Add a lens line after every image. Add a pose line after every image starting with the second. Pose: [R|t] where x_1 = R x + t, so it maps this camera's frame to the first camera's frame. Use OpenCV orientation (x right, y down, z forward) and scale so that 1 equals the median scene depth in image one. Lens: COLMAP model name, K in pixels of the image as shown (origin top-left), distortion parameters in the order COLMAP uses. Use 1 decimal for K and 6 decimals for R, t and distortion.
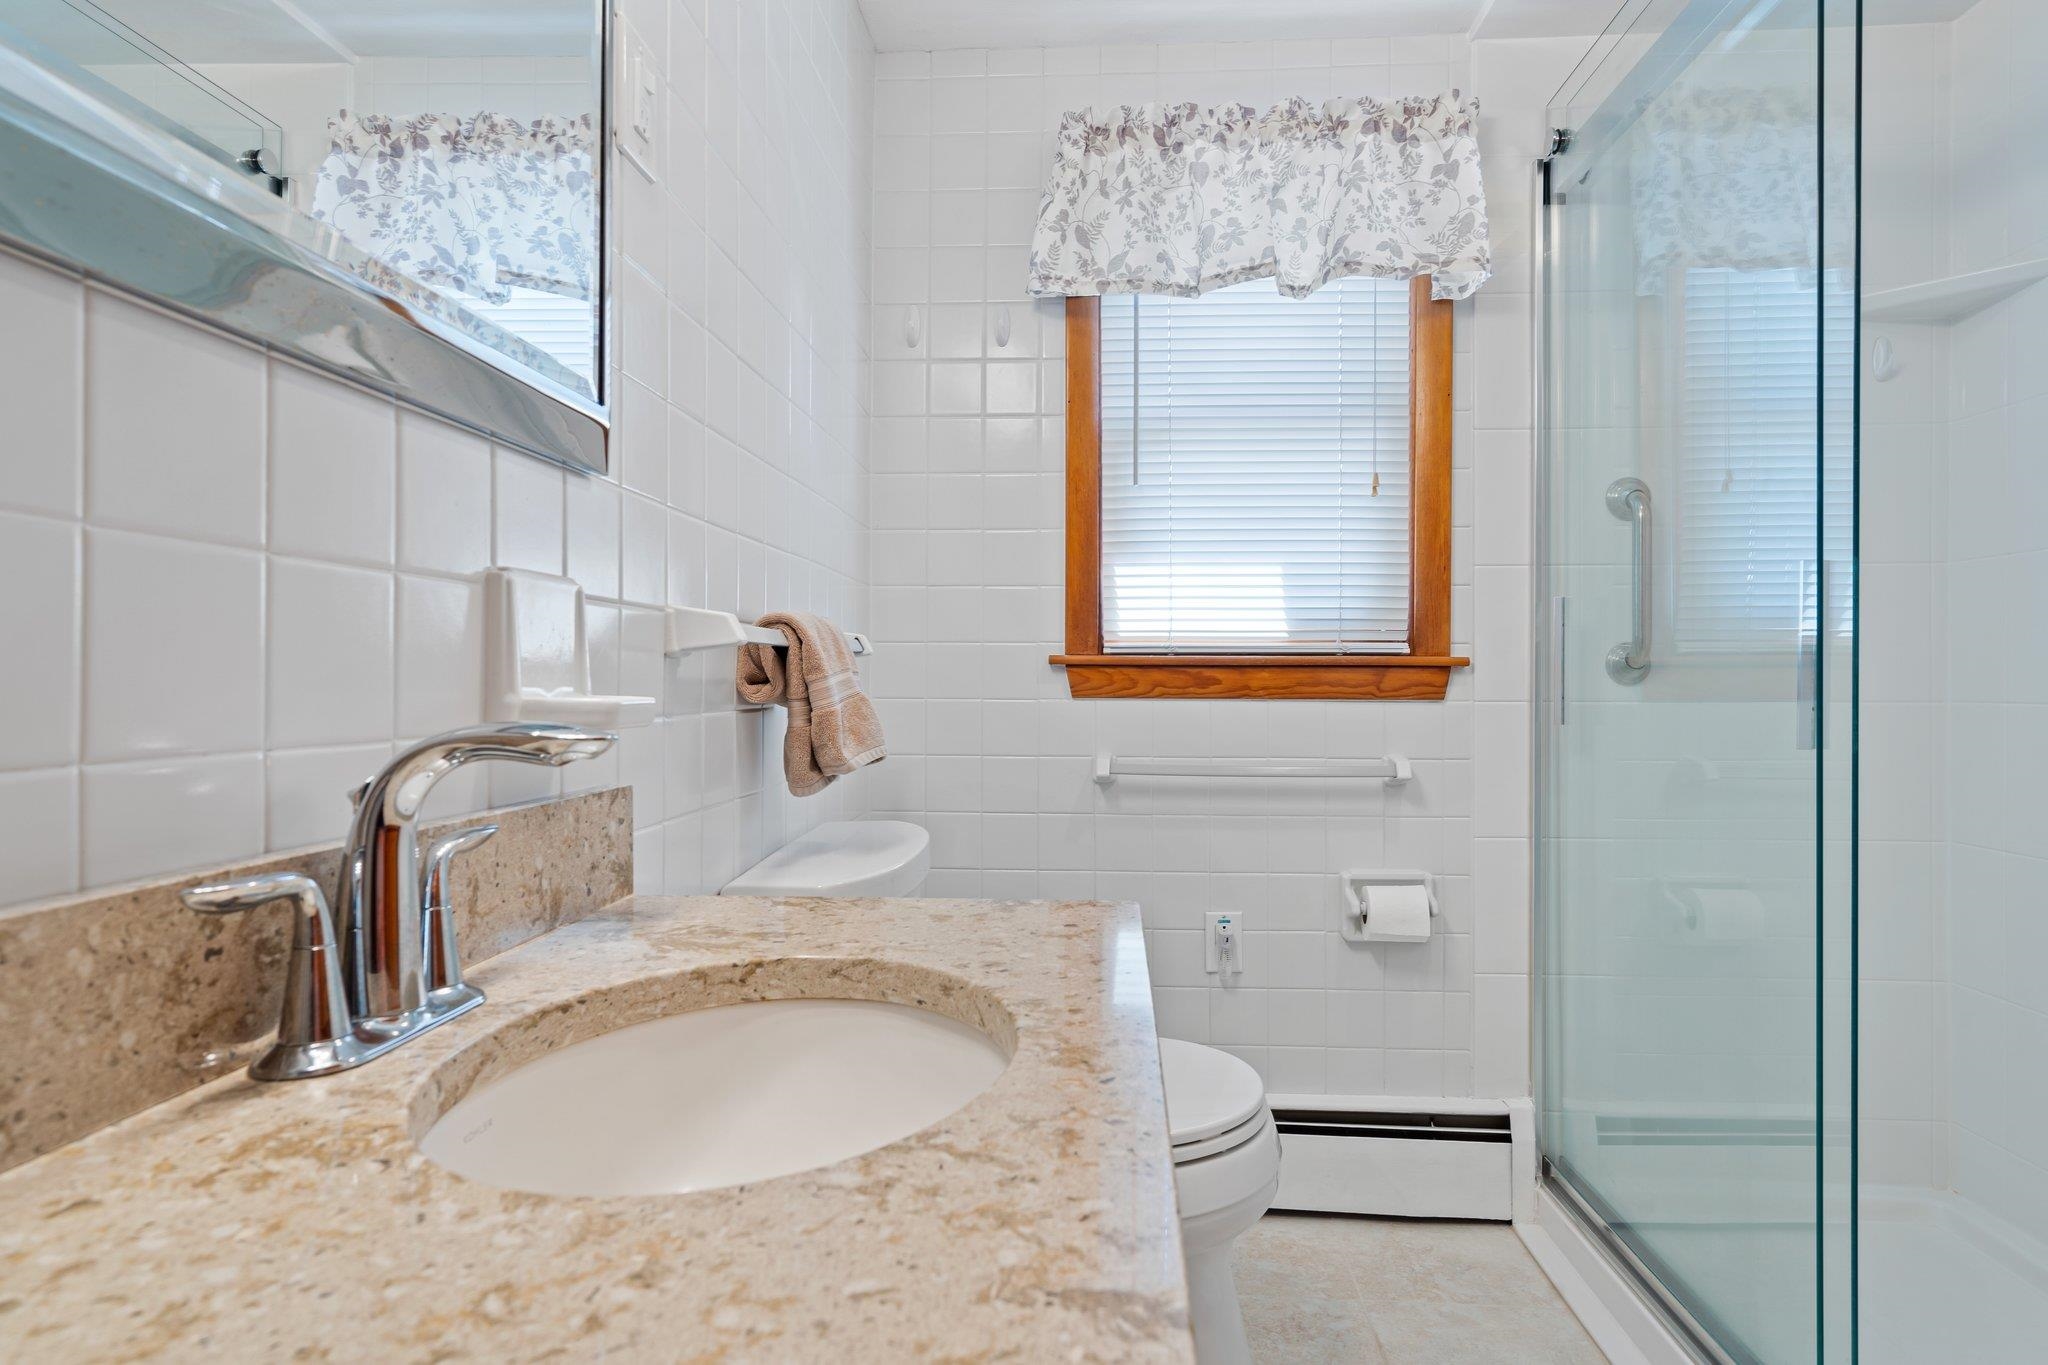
lens RADIAL K [[1130.9, 0, 1027.9], [0, 1130.9, 660.4], [0, 0, 1]] dist [0.005404, -0.000960]
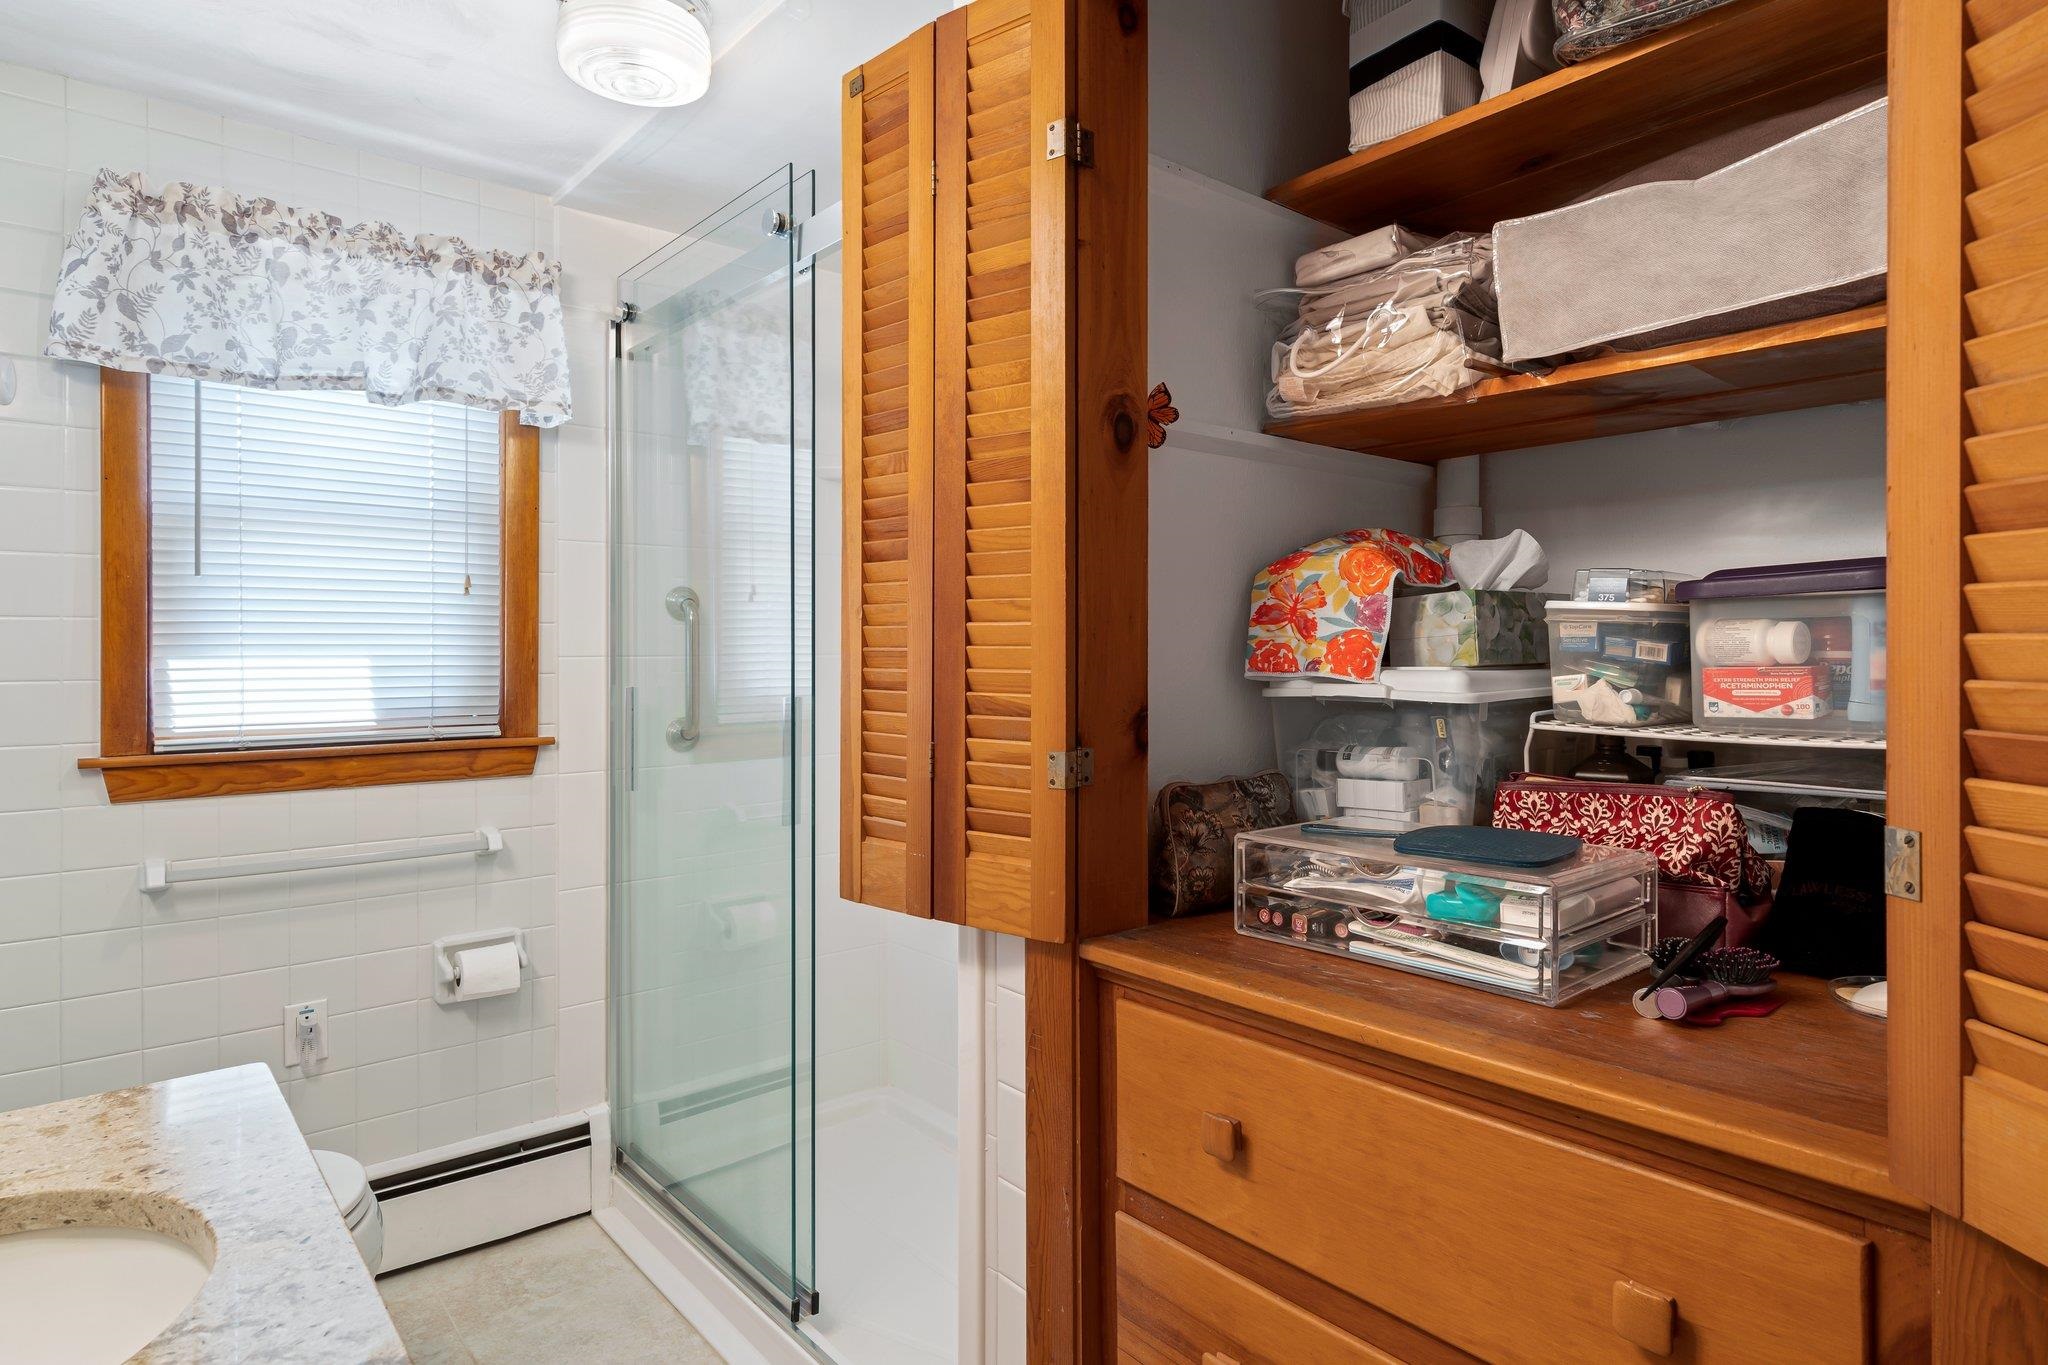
lens RADIAL K [[1130.9, 0, 1027.9], [0, 1130.9, 660.4], [0, 0, 1]] dist [0.005404, -0.000960]
pose [[0.718568, -0.005725, 0.695433, -0.068669], [-0.001387, 0.999952, 0.009665, -0.097755], [-0.695455, -0.007910, 0.718526, -0.172630]]
